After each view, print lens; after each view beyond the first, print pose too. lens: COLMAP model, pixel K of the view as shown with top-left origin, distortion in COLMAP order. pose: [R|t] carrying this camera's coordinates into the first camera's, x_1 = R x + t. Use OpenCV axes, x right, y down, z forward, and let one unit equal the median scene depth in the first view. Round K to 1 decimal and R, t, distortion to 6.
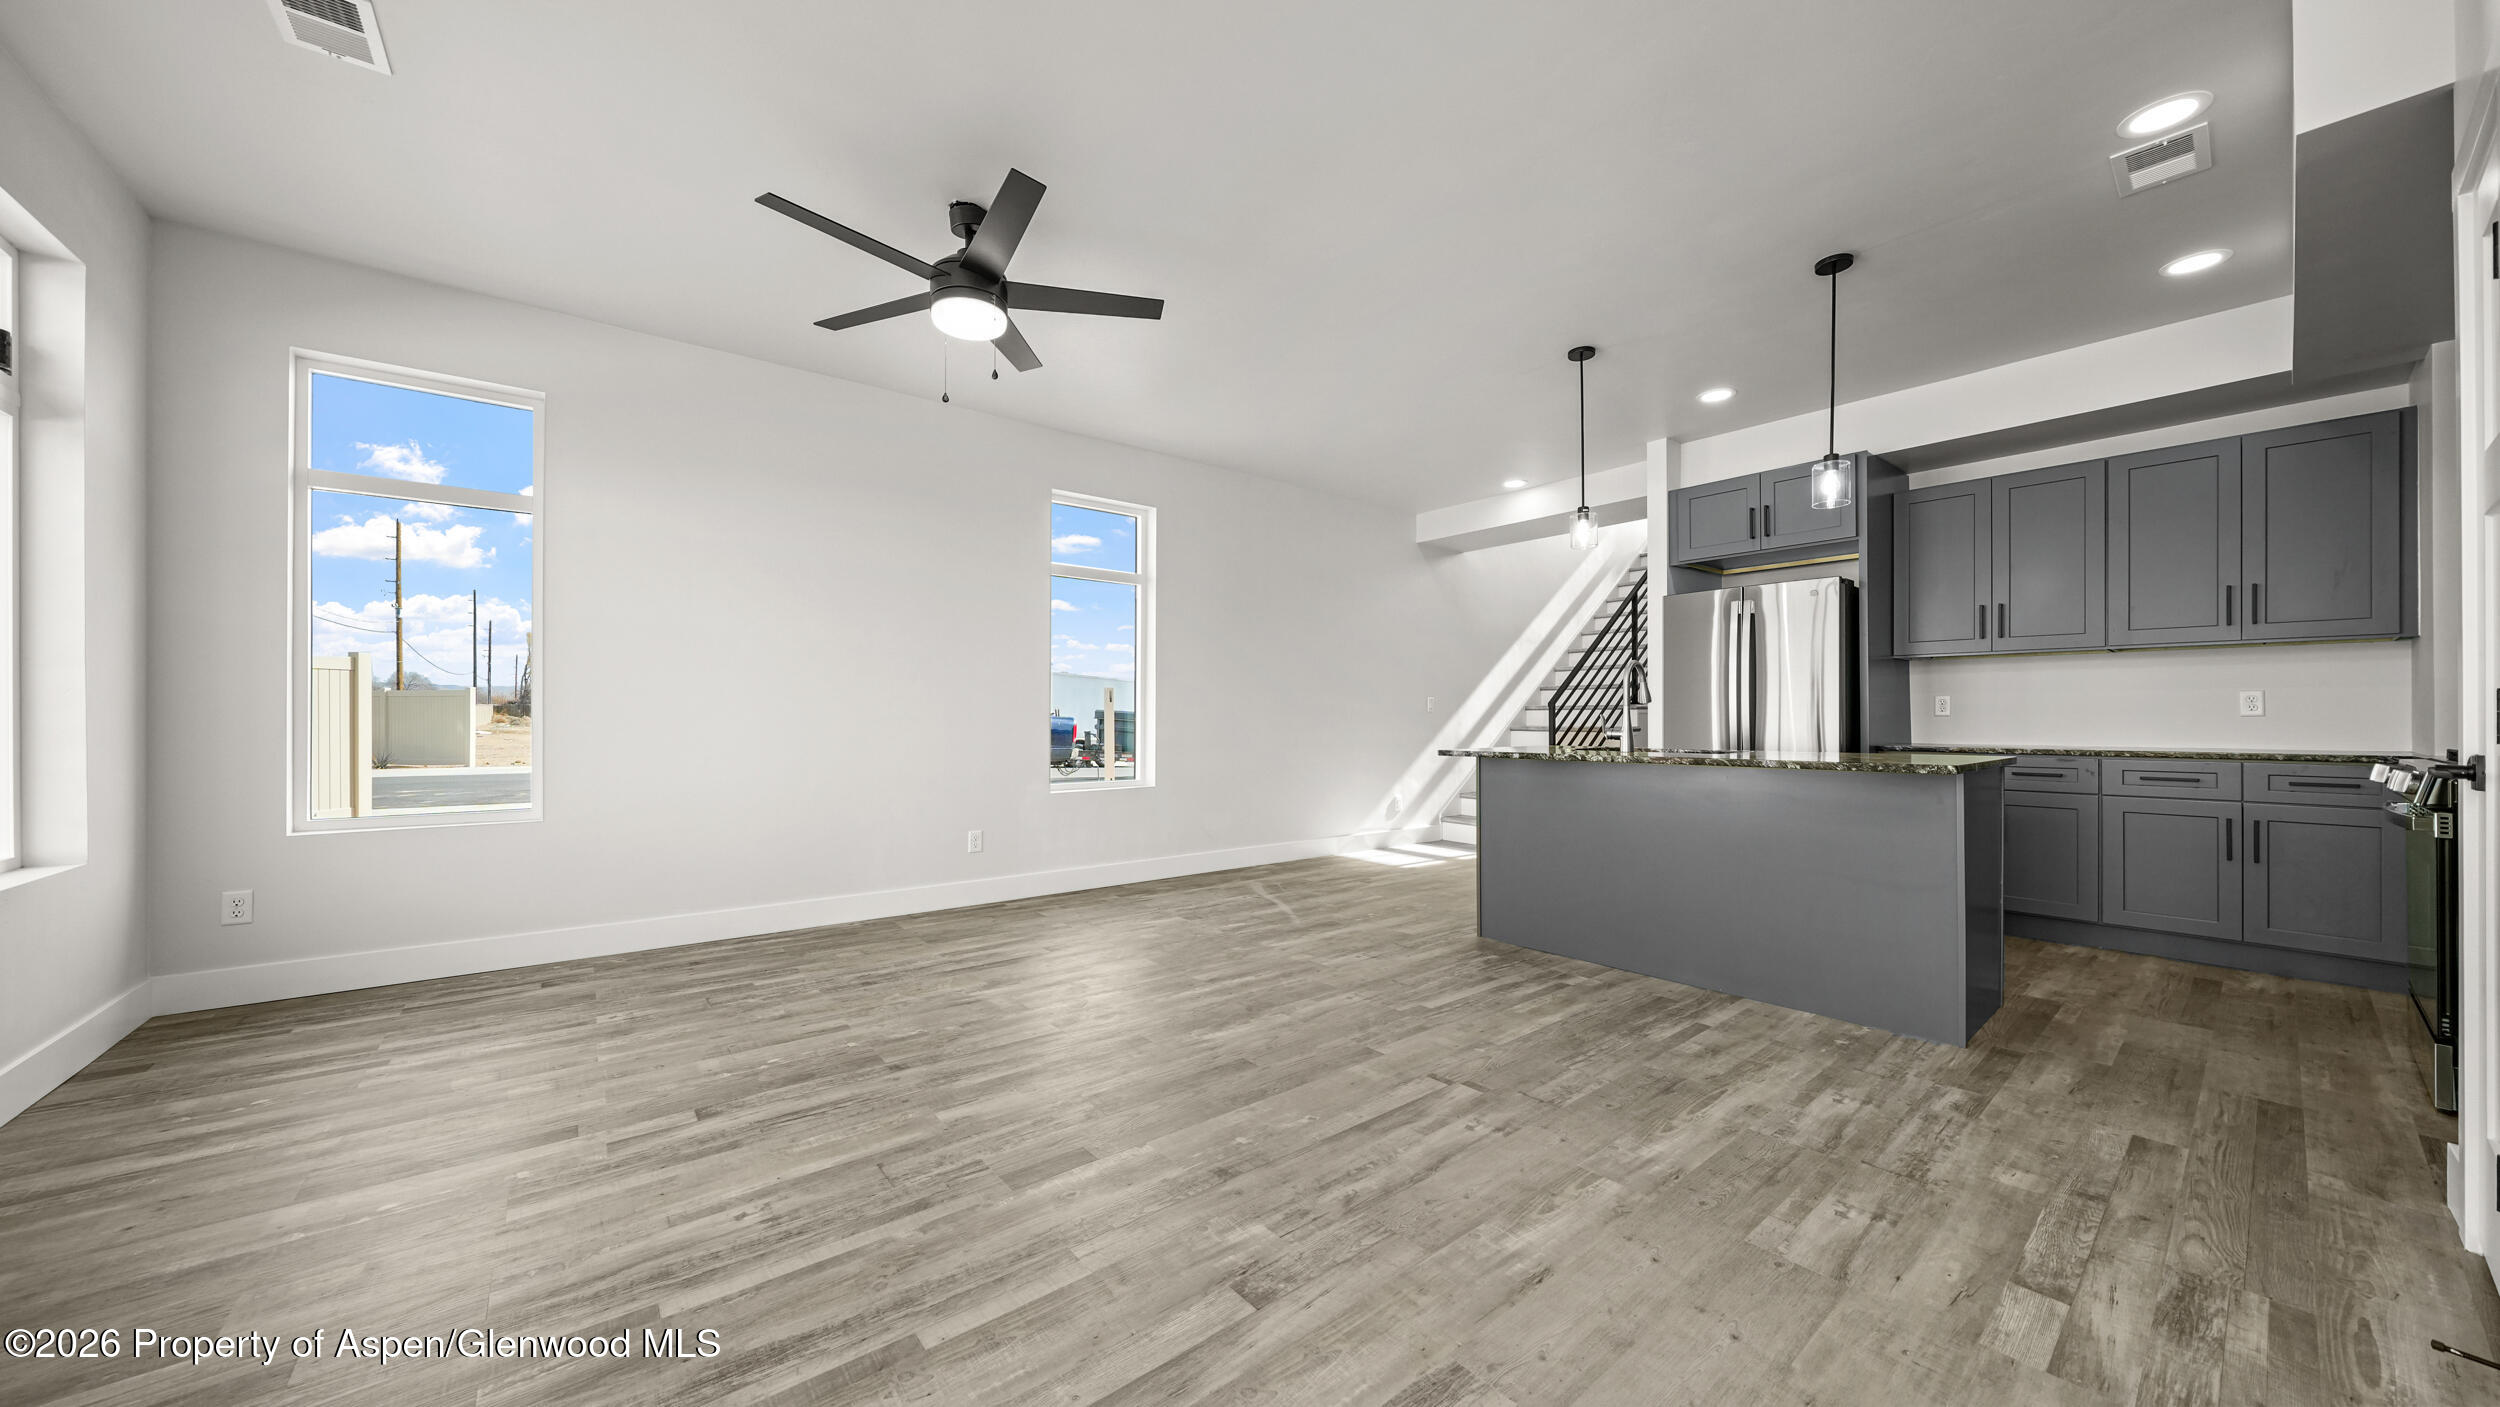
lens RADIAL K [[846.2, 0, 1250.8], [0, 846.2, 719.6], [0, 0, 1]] dist [-0.002055, -0.000007]
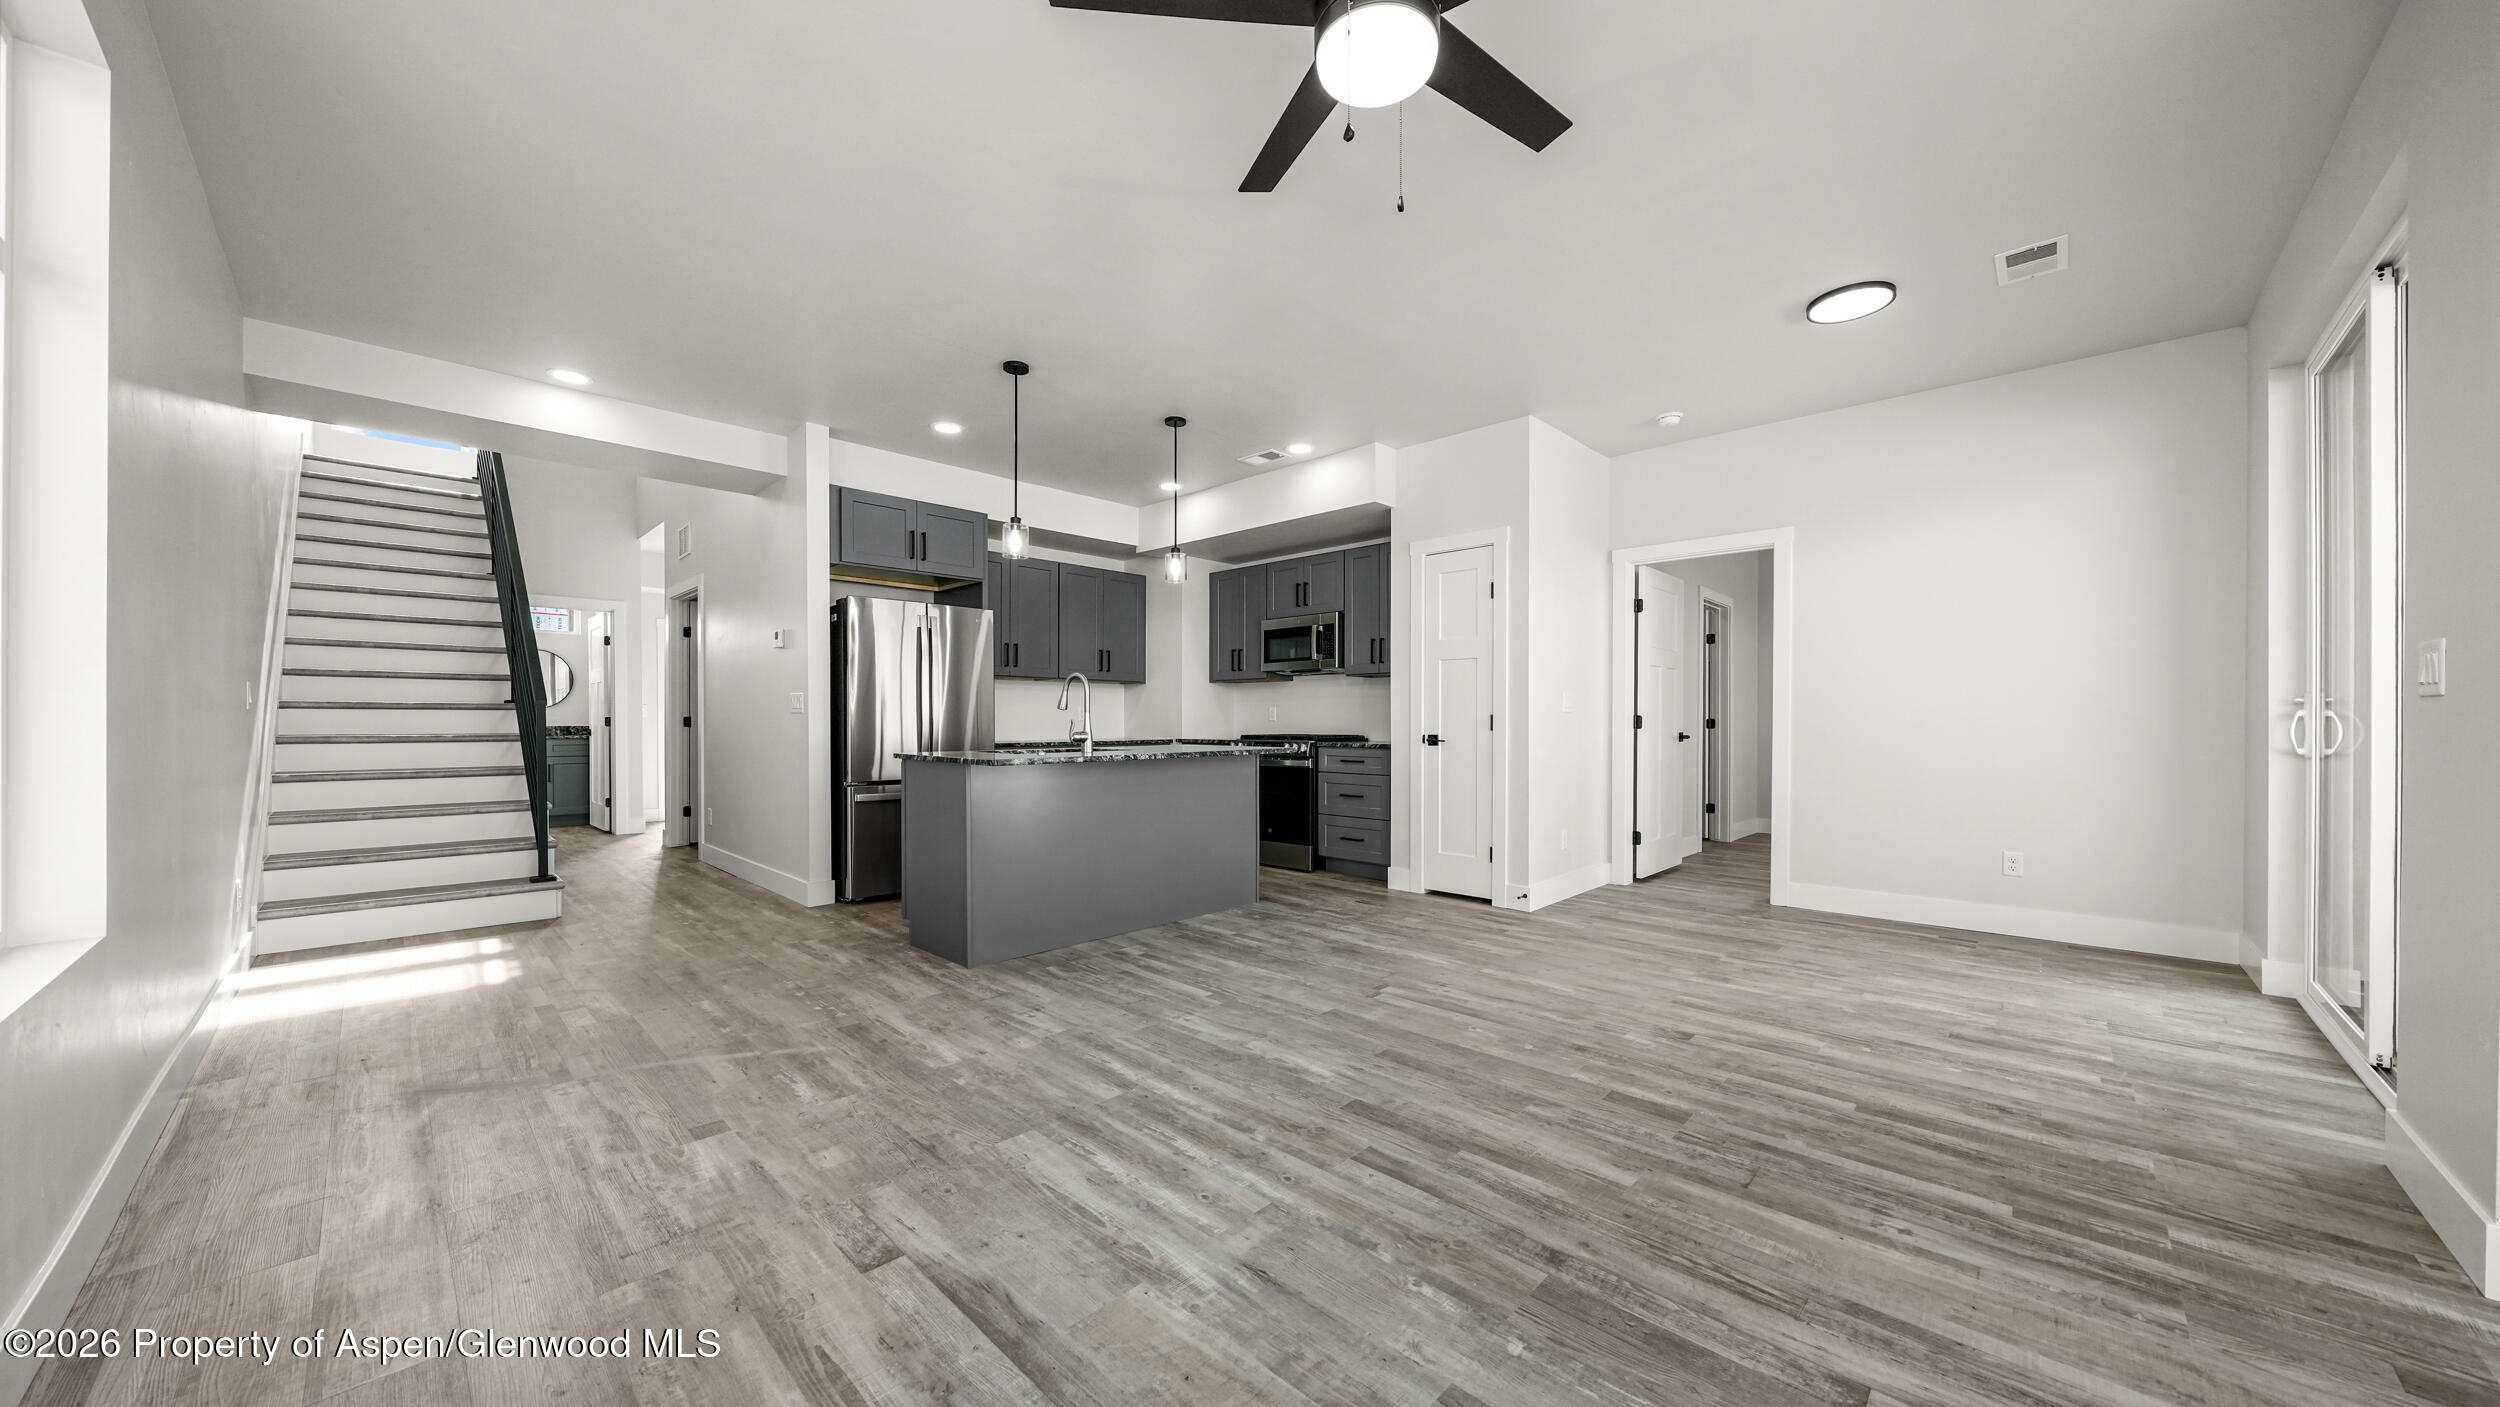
lens RADIAL K [[846.2, 0, 1250.8], [0, 846.2, 719.6], [0, 0, 1]] dist [-0.002055, -0.000007]
pose [[-0.121434, 0.002727, 0.992596, -1.076629], [-0.001746, 0.999994, -0.002961, -0.004105], [-0.992598, -0.002092, -0.121428, 1.356948]]
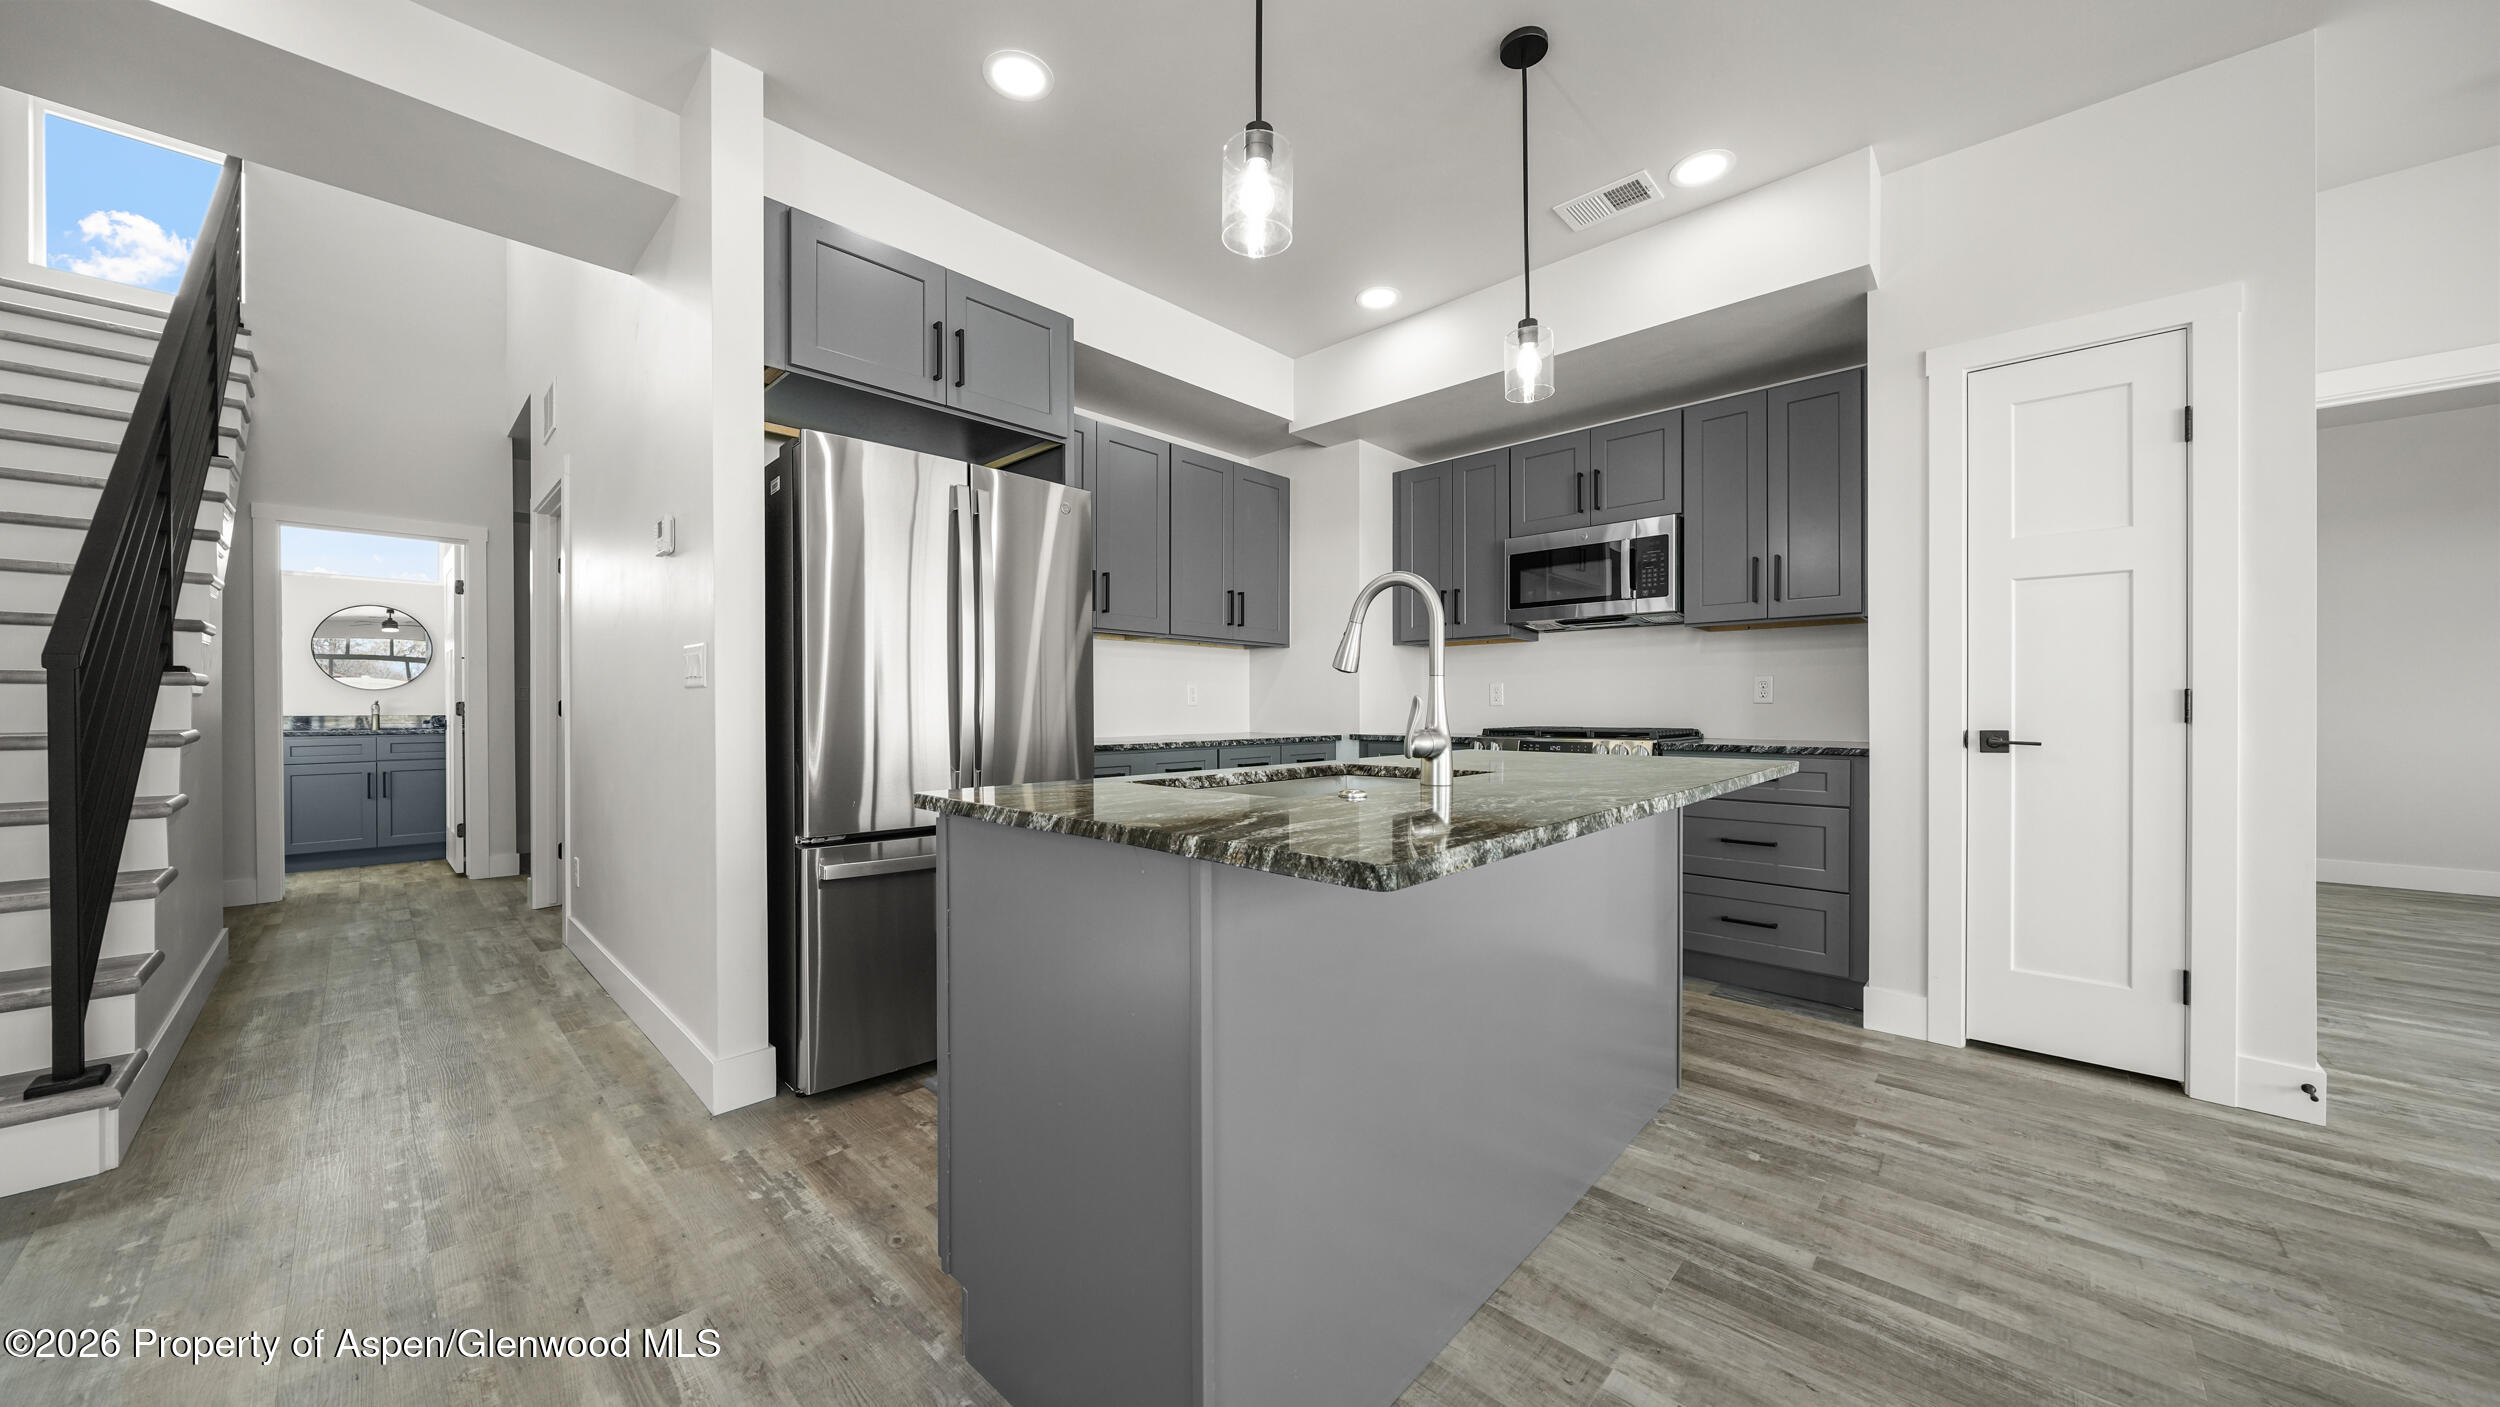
lens RADIAL K [[836.7, 0, 1247.8], [0, 836.7, 706.6], [0, 0, 1]] dist [-0.001275, 0.000028]
pose [[-0.133753, 0.003159, 0.991010, 0.053454], [-0.000052, 0.999995, -0.003195, -0.000055], [-0.991015, -0.000479, -0.133752, 1.700947]]
